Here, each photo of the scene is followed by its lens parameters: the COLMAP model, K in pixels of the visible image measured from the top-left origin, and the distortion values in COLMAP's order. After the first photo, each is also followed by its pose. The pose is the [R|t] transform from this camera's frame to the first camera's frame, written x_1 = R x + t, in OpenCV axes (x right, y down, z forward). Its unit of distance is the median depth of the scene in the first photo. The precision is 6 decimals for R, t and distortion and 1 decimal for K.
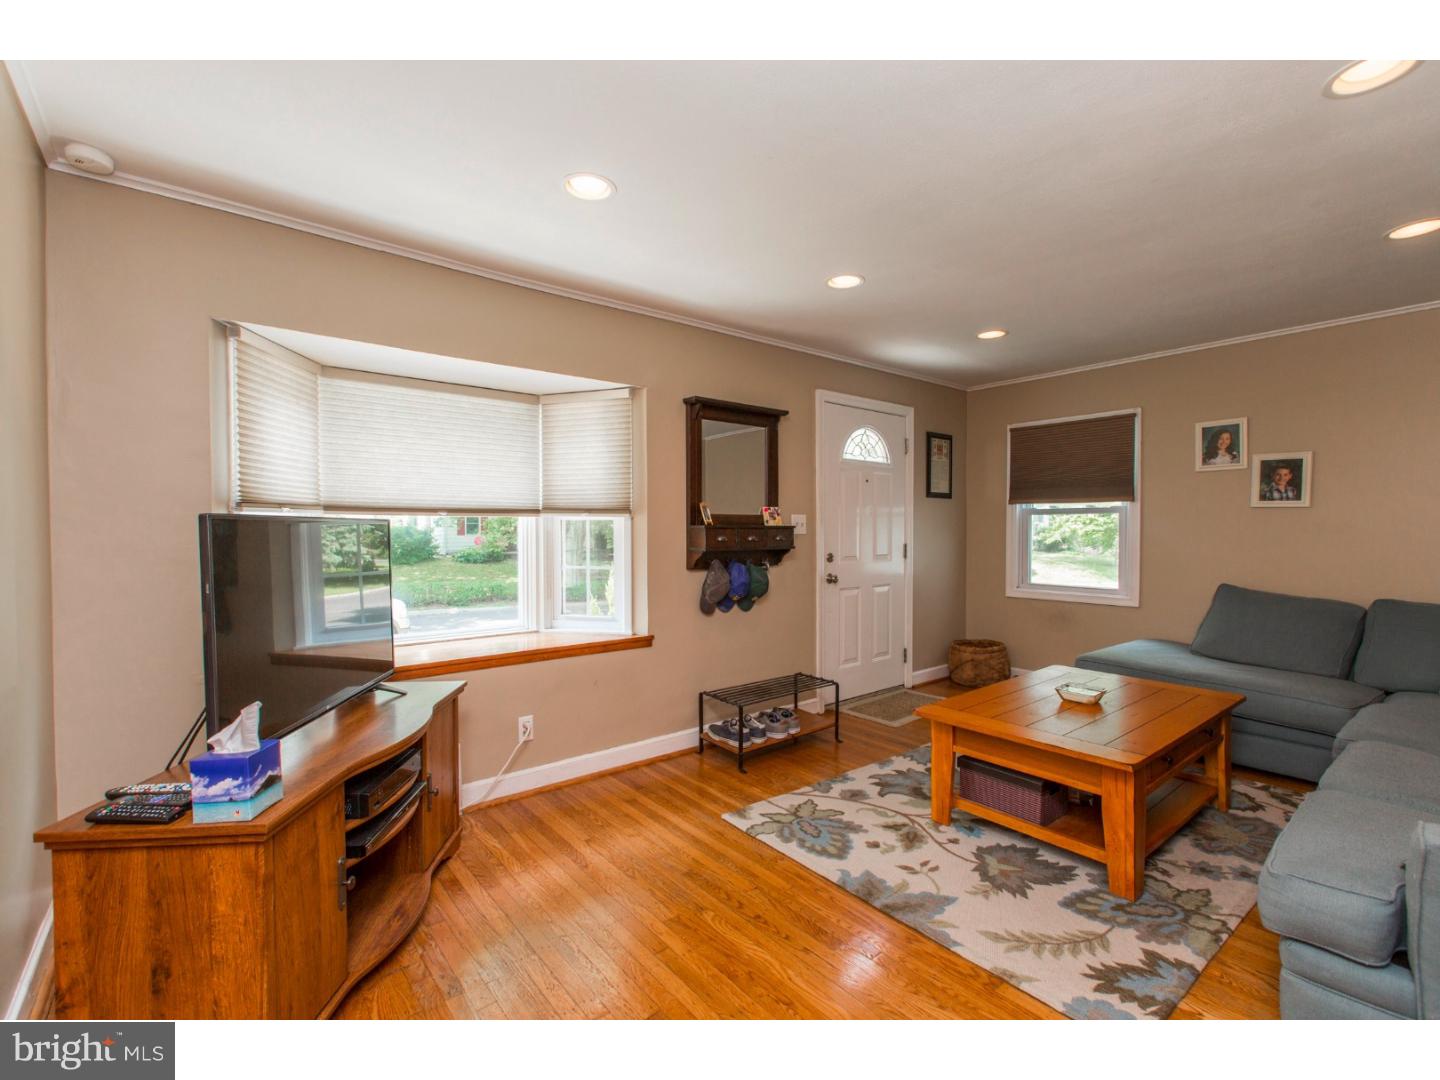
lens RADIAL K [[643.8, 0, 721.0], [0, 643.8, 537.6], [0, 0, 1]] dist [0.000830, 0.000079]
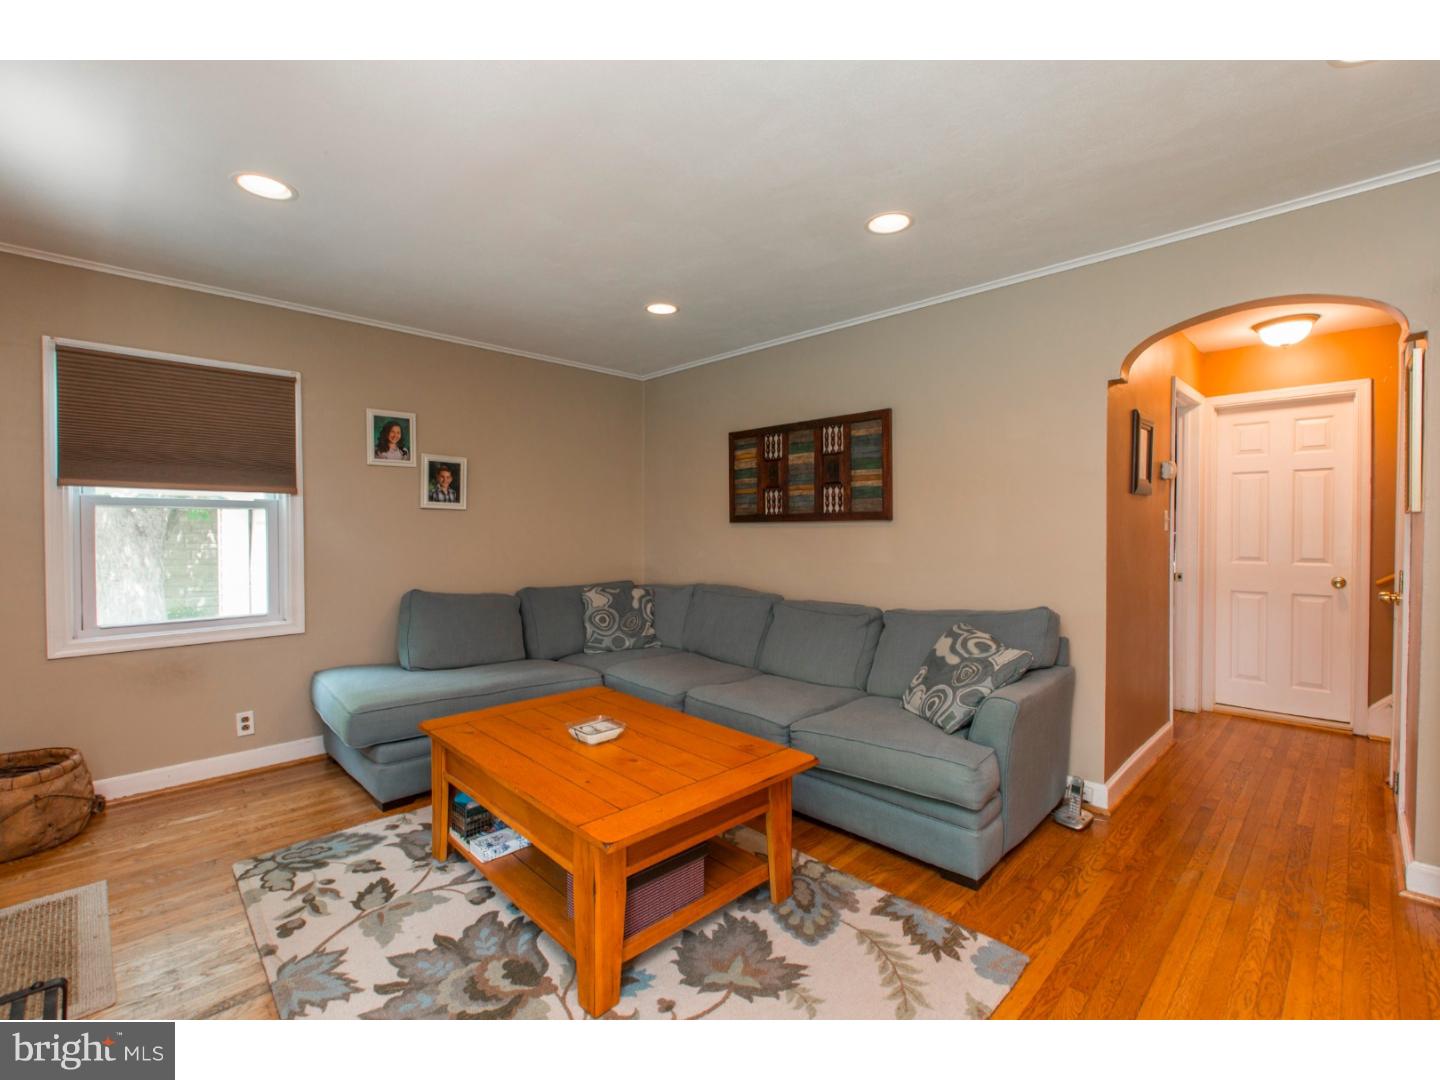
lens RADIAL K [[643.8, 0, 721.0], [0, 643.8, 537.6], [0, 0, 1]] dist [0.000830, 0.000079]
pose [[-0.106018, -0.009744, 0.994316, -0.187383], [0.020341, 0.999721, 0.011966, -0.004744], [-0.994156, 0.021494, -0.105790, 0.658282]]
